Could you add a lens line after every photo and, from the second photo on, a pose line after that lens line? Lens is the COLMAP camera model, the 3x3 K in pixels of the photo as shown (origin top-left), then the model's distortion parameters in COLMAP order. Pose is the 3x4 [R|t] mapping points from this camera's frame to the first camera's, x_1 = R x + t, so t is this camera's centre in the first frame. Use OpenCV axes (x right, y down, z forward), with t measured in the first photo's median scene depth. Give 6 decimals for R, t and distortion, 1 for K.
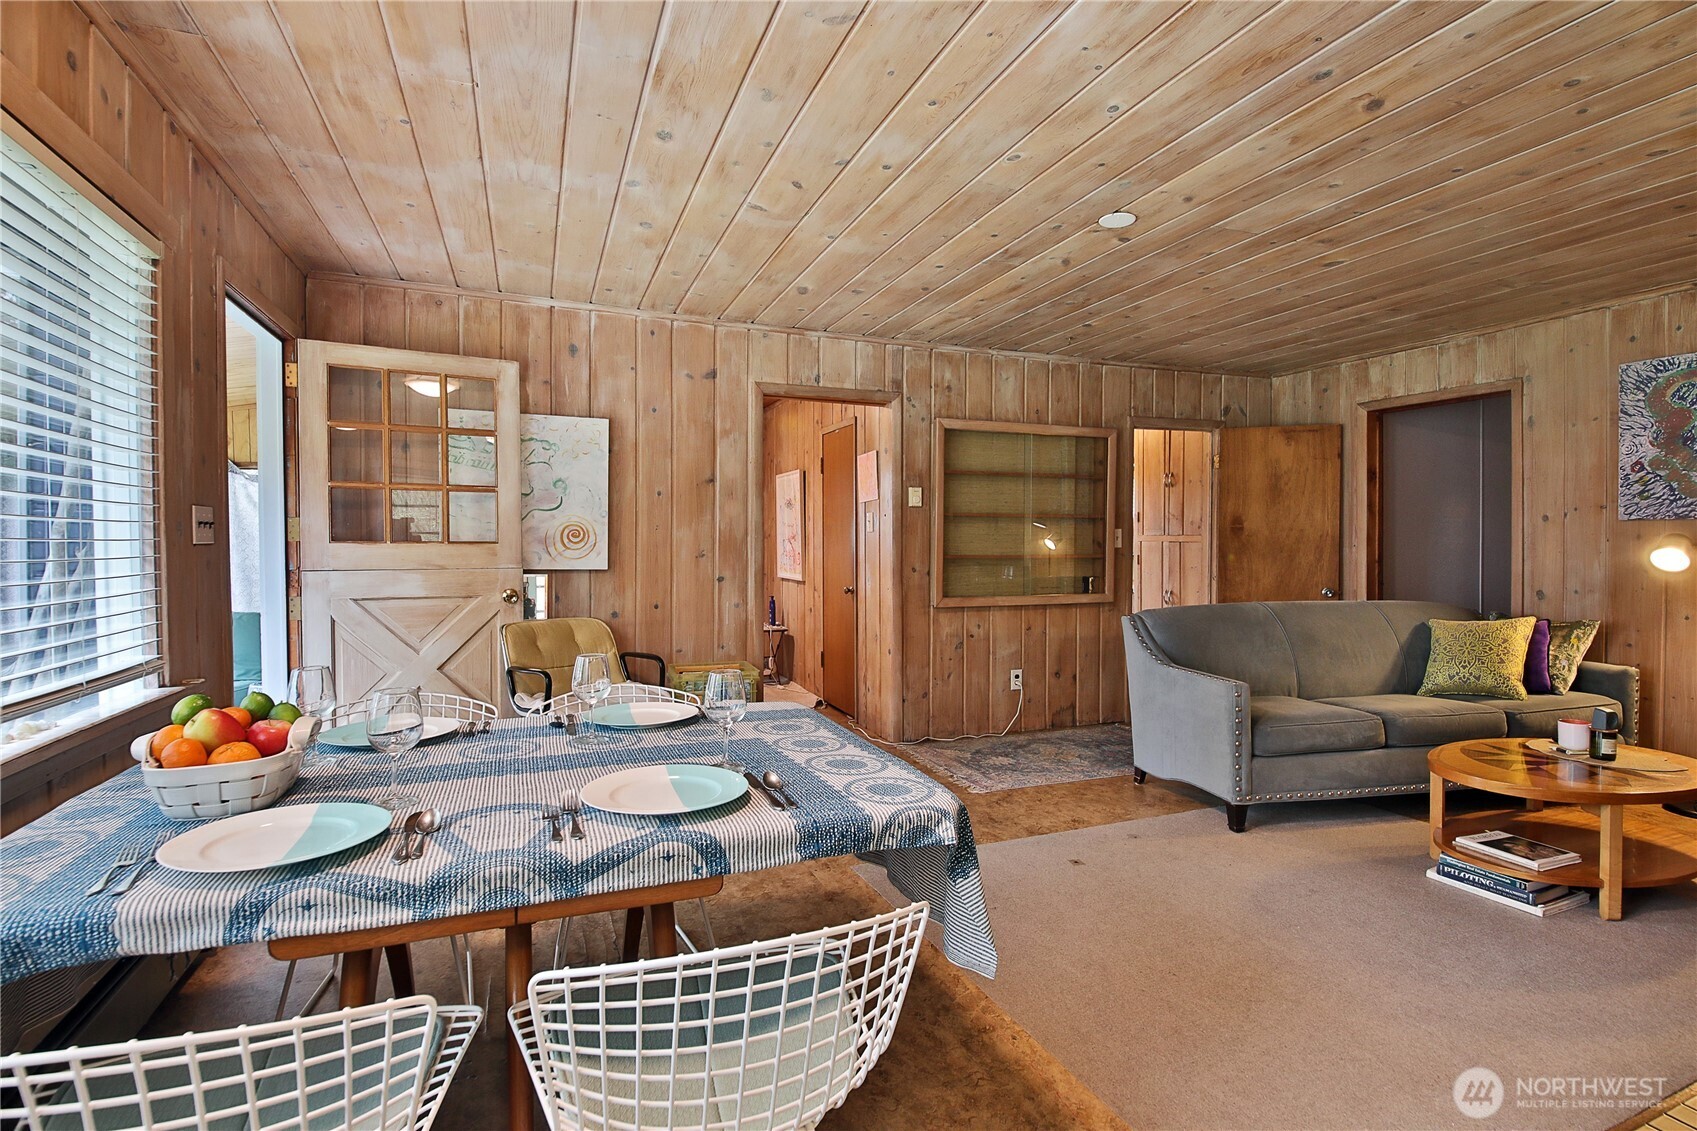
lens RADIAL K [[801.2, 0, 849.6], [0, 801.2, 554.9], [0, 0, 1]] dist [-0.001472, -0.000135]
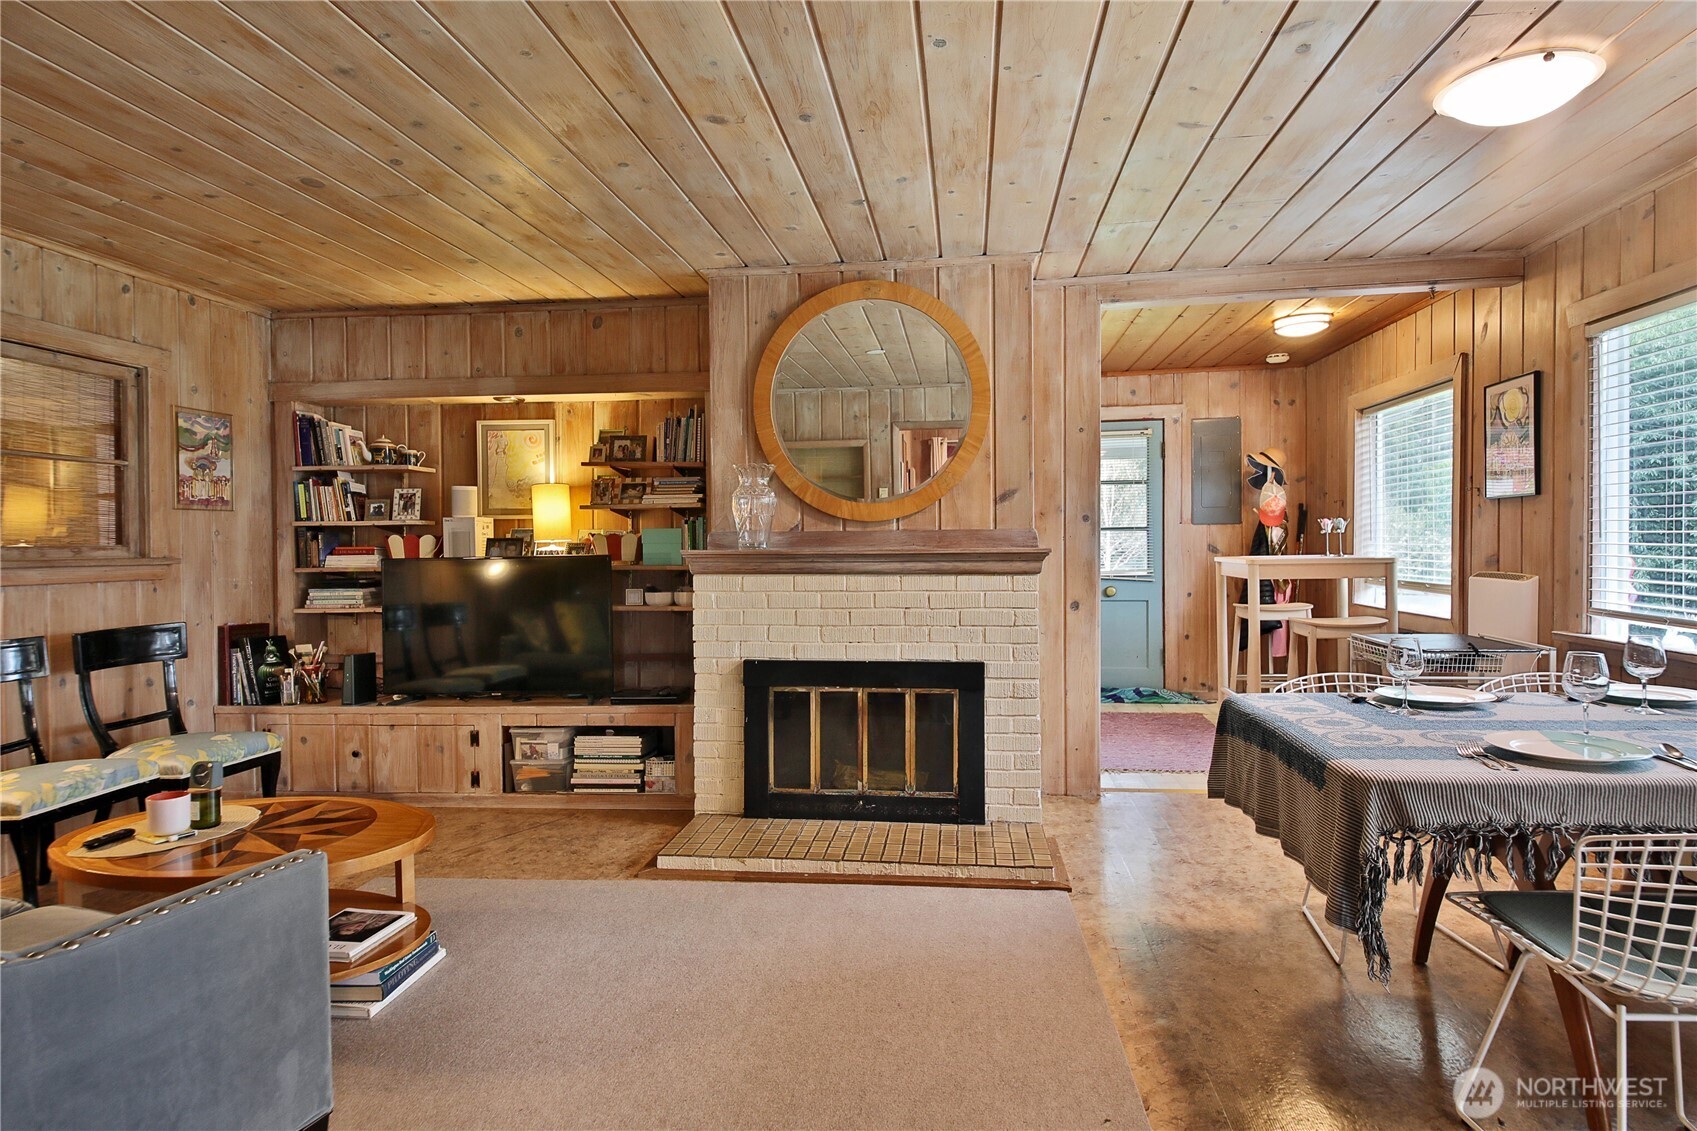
lens RADIAL K [[981.4, 0, 846.3], [0, 981.4, 567.7], [0, 0, 1]] dist [0.035994, -0.021004]
pose [[-0.876042, -0.008492, 0.482161, -0.057694], [0.012580, 0.999102, 0.040453, -0.022862], [-0.482071, 0.041504, -0.875148, 1.162493]]
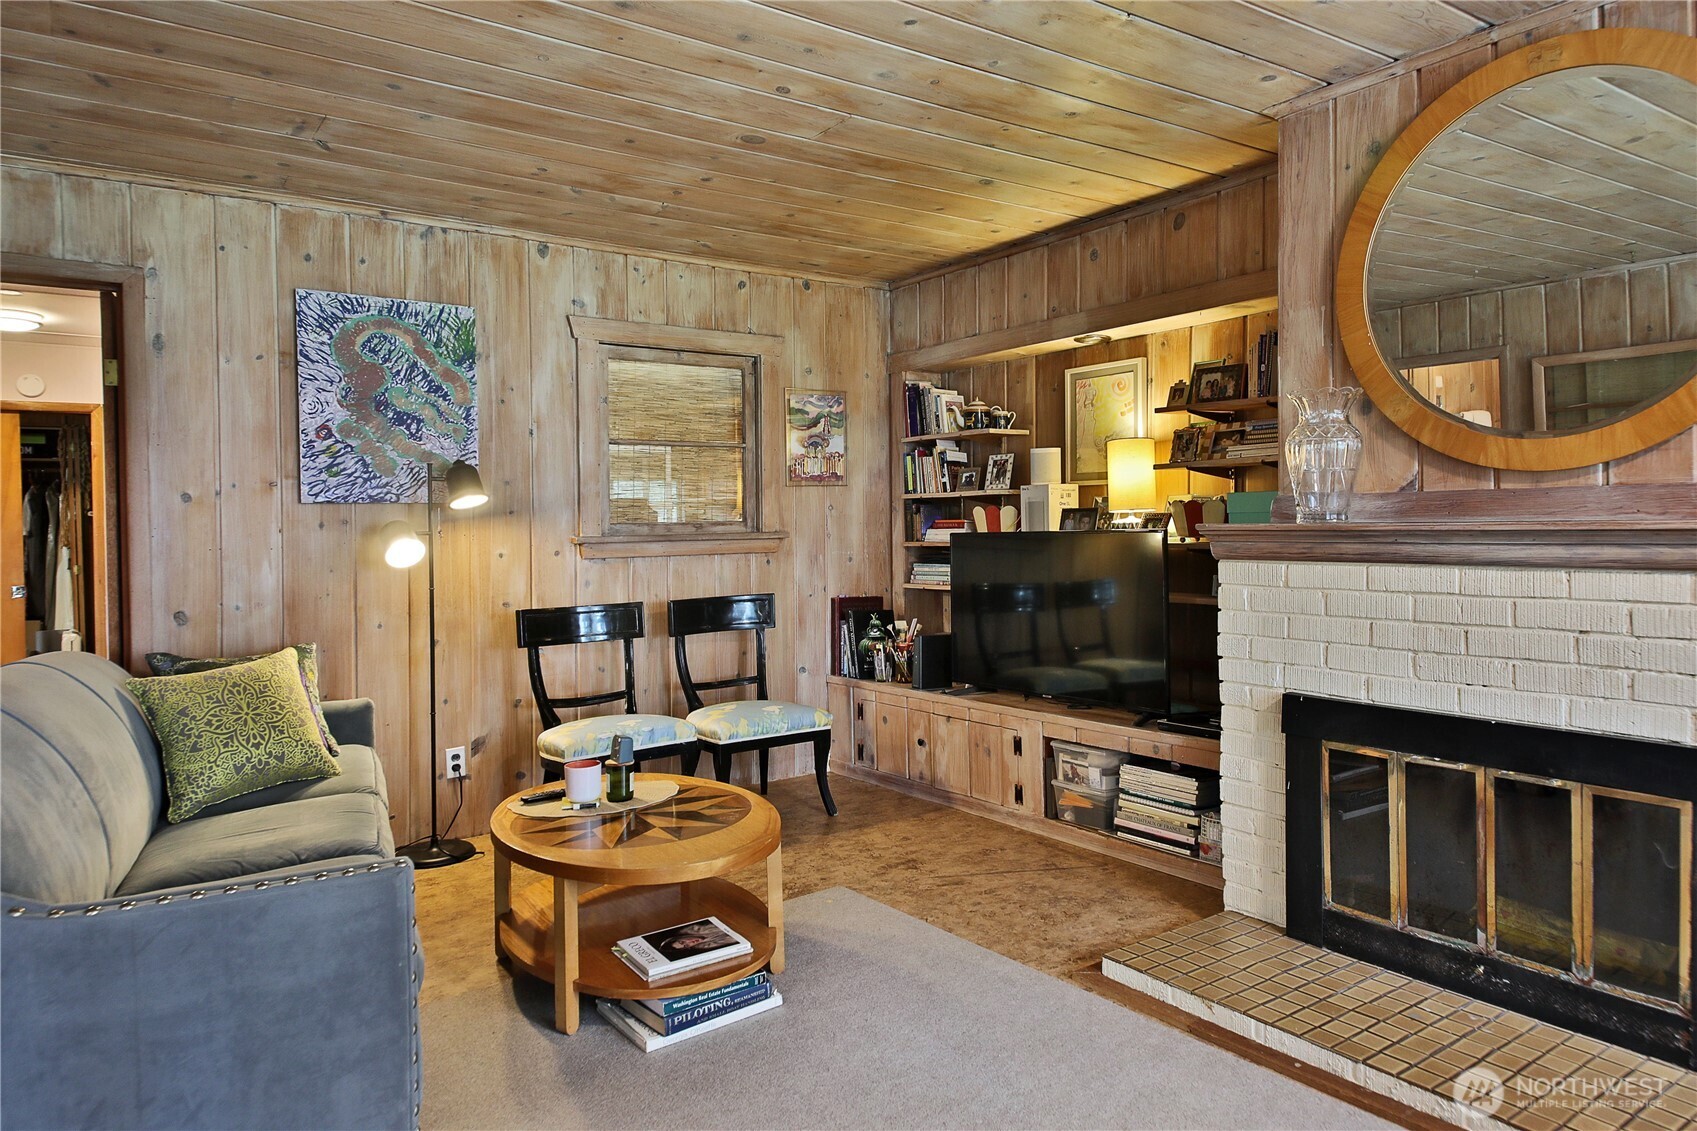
lens RADIAL K [[1074.1, 0, 816.6], [0, 1074.1, 540.6], [0, 0, 1]] dist [0.048803, -0.027063]
pose [[-0.230844, -0.016651, 0.972848, -0.112361], [0.033040, 0.999143, 0.024942, -0.018610], [-0.972430, 0.037901, -0.230096, 0.792866]]
